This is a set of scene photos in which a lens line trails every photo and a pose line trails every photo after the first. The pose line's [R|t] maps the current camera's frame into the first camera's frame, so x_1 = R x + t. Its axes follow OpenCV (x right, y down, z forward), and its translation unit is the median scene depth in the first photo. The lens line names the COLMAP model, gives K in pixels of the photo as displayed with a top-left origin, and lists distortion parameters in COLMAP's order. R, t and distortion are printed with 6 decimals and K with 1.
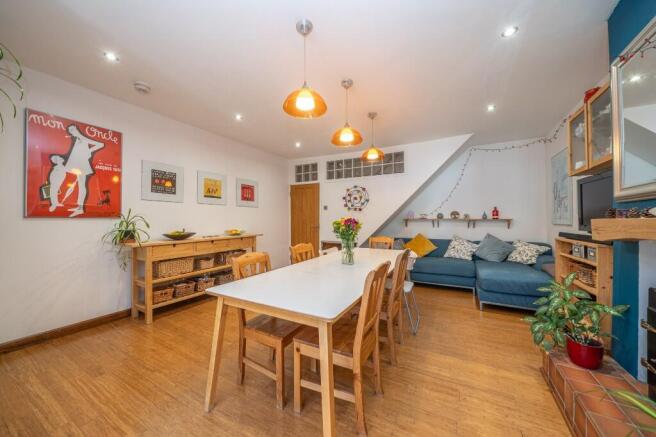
lens RADIAL K [[228.2, 0, 331.0], [0, 228.2, 218.1], [0, 0, 1]] dist [-0.000913, -0.000120]
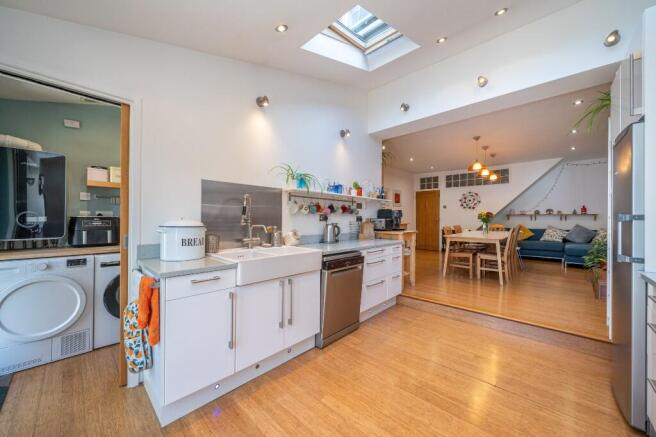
lens RADIAL K [[241.5, 0, 329.4], [0, 241.5, 219.7], [0, 0, 1]] dist [-0.005826, -0.000130]
pose [[0.966123, 0.004929, -0.258036, -0.378986], [-0.002275, 0.999941, 0.010582, 0.024510], [0.258073, -0.009637, 0.966077, -0.768900]]
